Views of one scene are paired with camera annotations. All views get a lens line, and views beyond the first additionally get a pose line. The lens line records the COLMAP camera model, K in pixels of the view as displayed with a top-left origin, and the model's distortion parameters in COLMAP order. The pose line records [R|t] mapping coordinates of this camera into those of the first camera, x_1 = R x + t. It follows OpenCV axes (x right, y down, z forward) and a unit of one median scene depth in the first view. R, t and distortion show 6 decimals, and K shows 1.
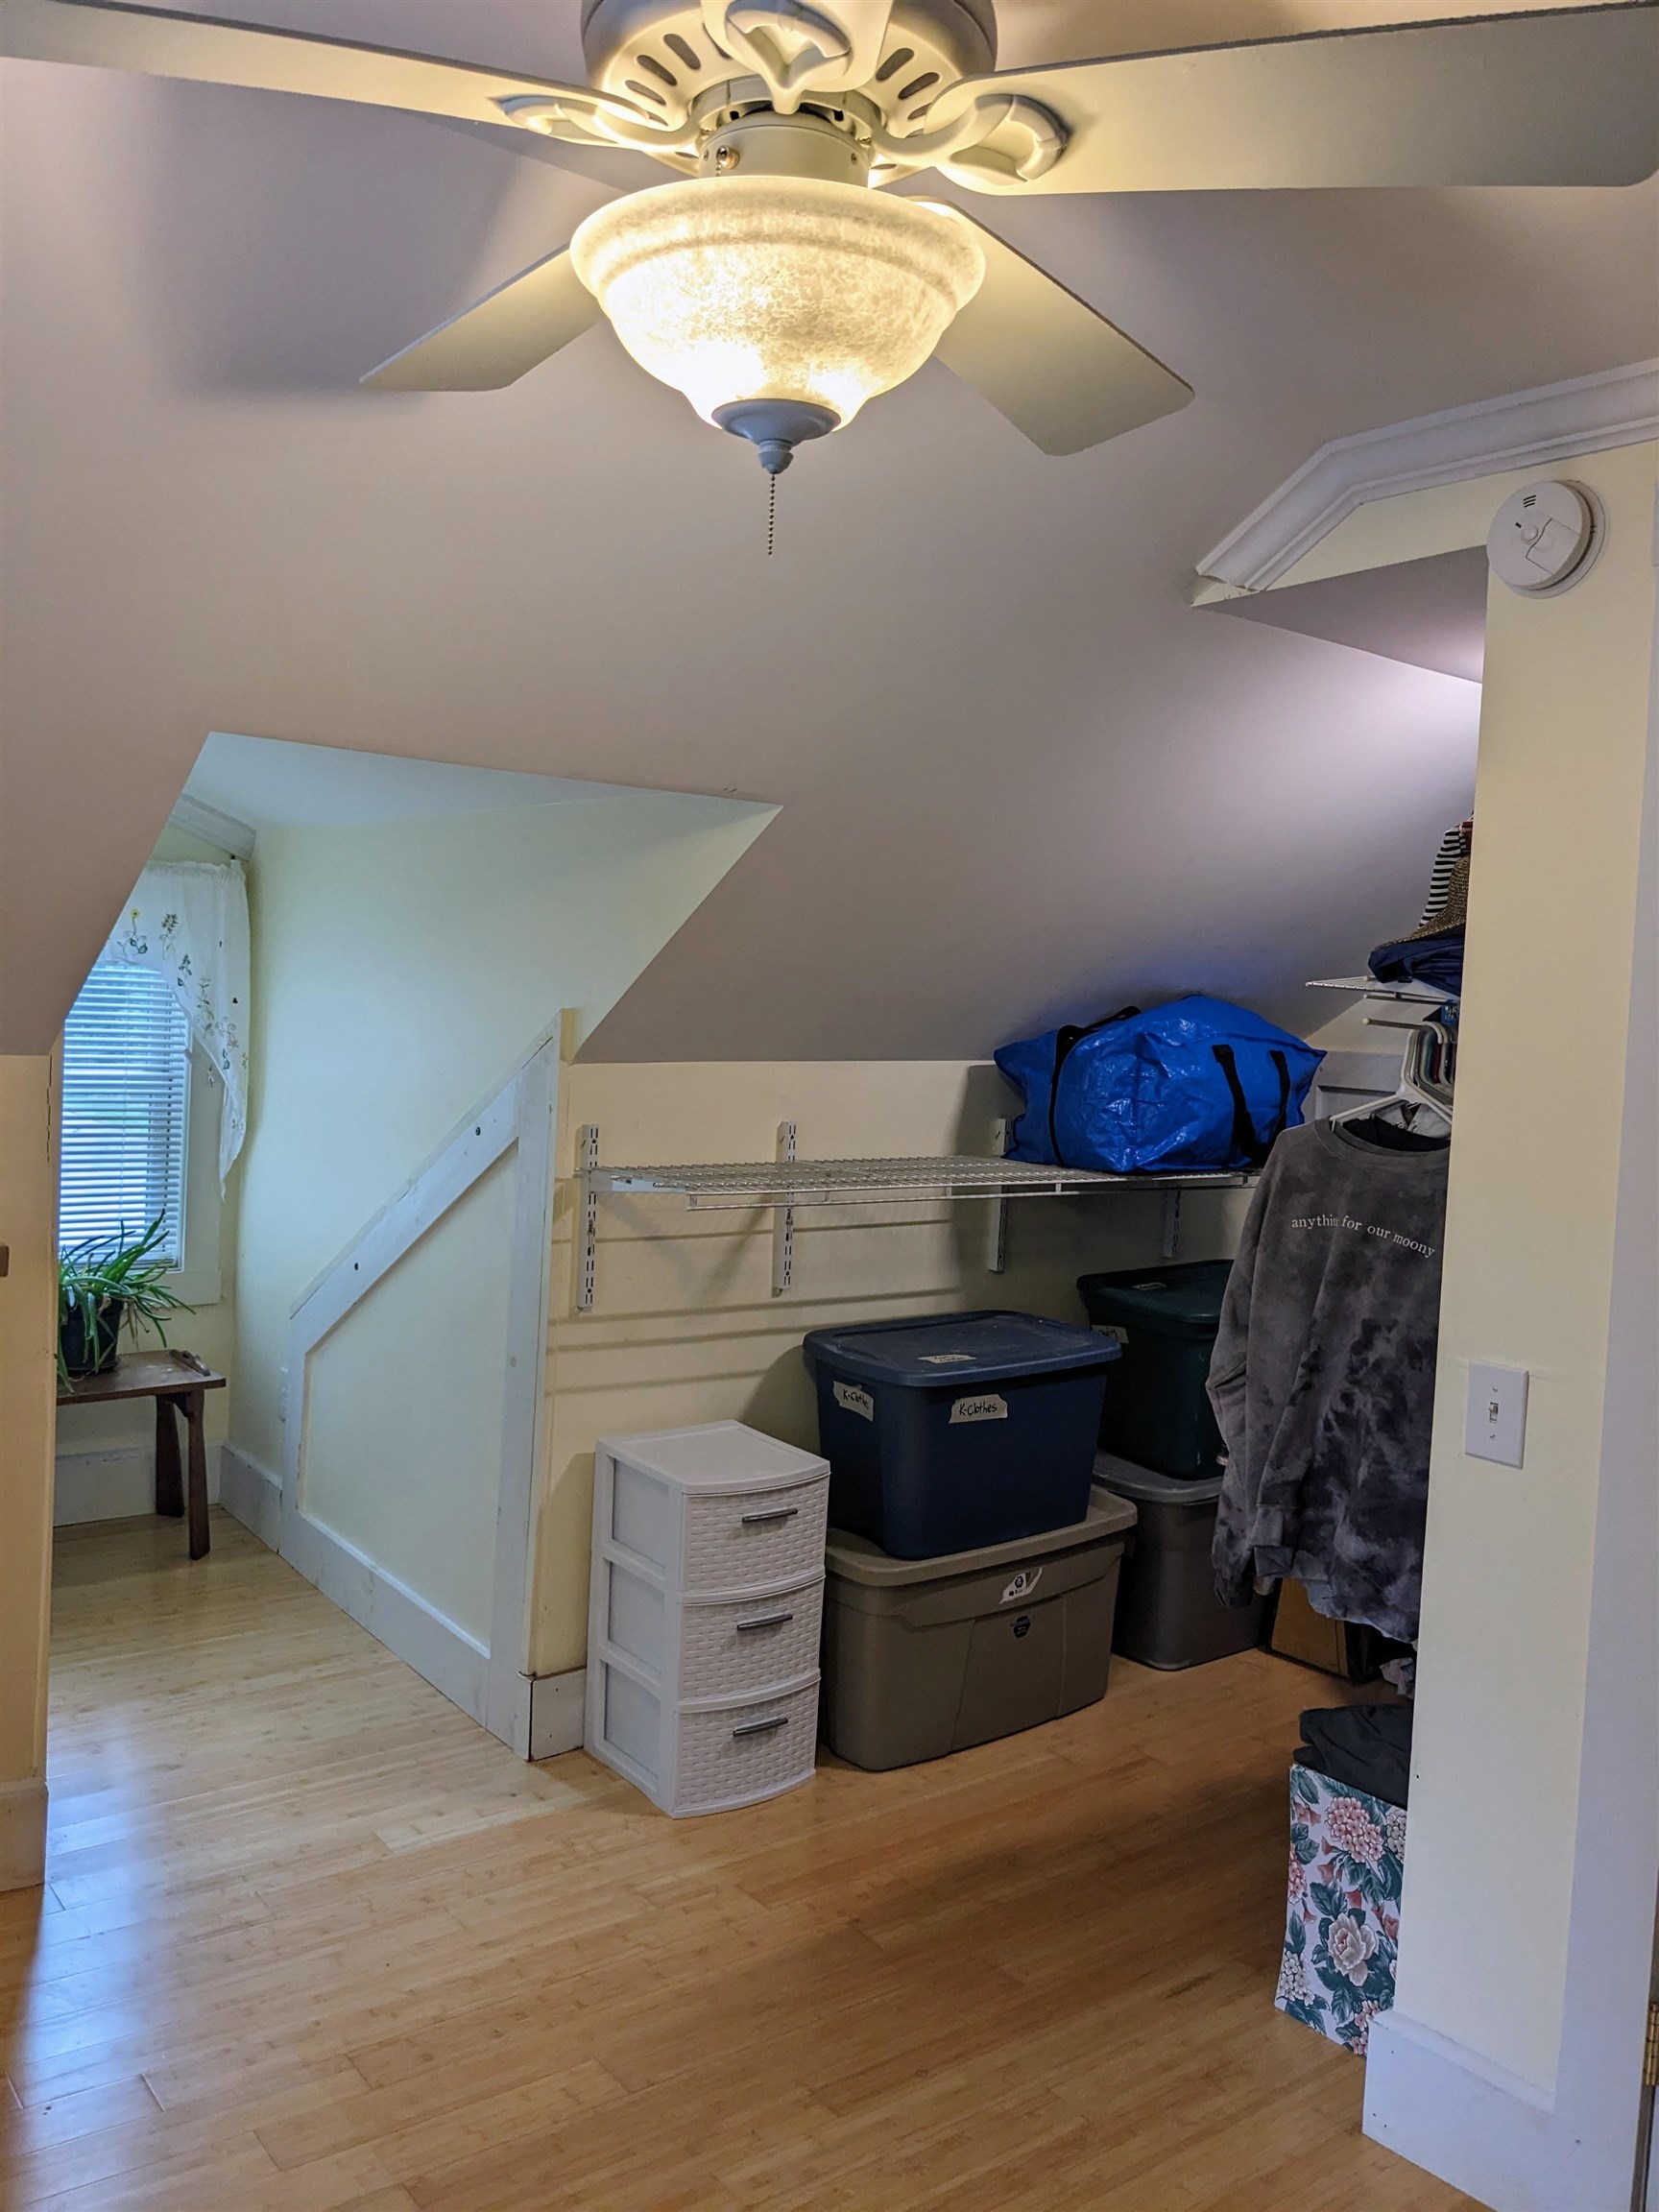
lens RADIAL K [[1773.5, 0, 829.0], [0, 1773.5, 1064.6], [0, 0, 1]] dist [0.002888, -0.000925]
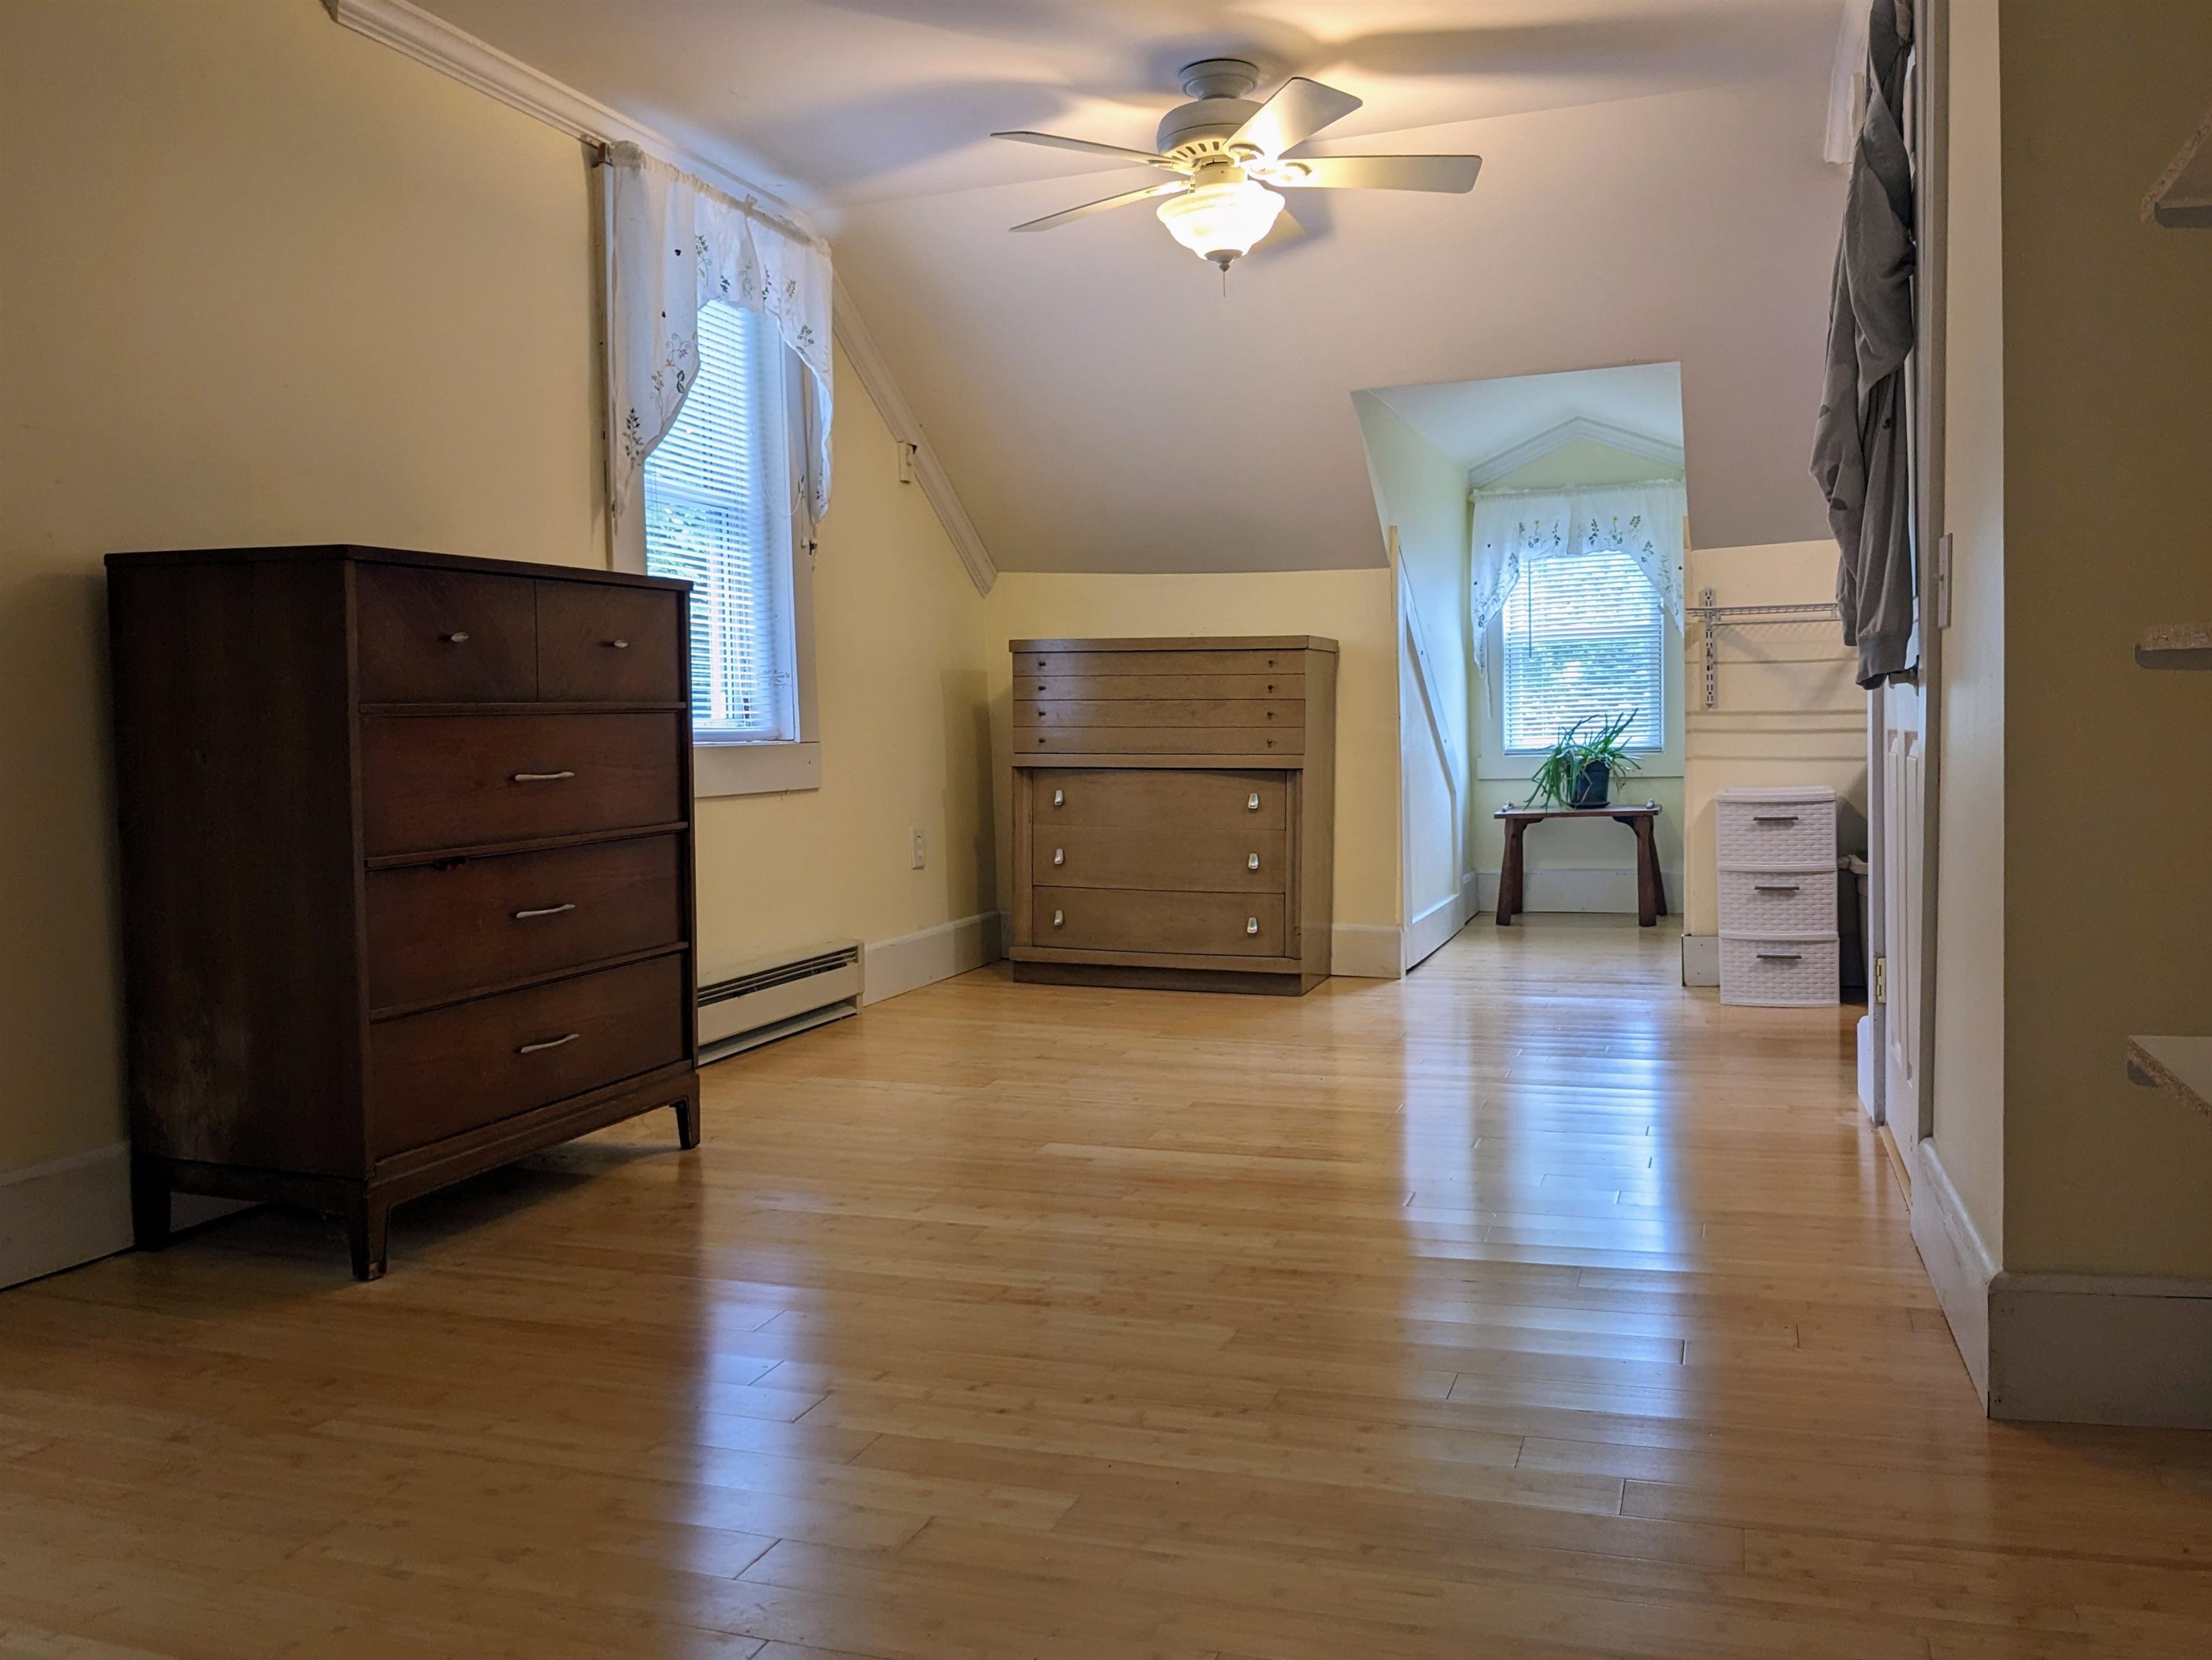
lens RADIAL K [[1773.8, 0, 1106.0], [0, 1773.8, 830.0], [0, 0, 1]] dist [0.002888, -0.000925]
pose [[0.549764, -0.009979, -0.835260, 0.896304], [0.024385, 0.999694, 0.004106, 0.231154], [0.834964, -0.022625, 0.549839, -0.330258]]
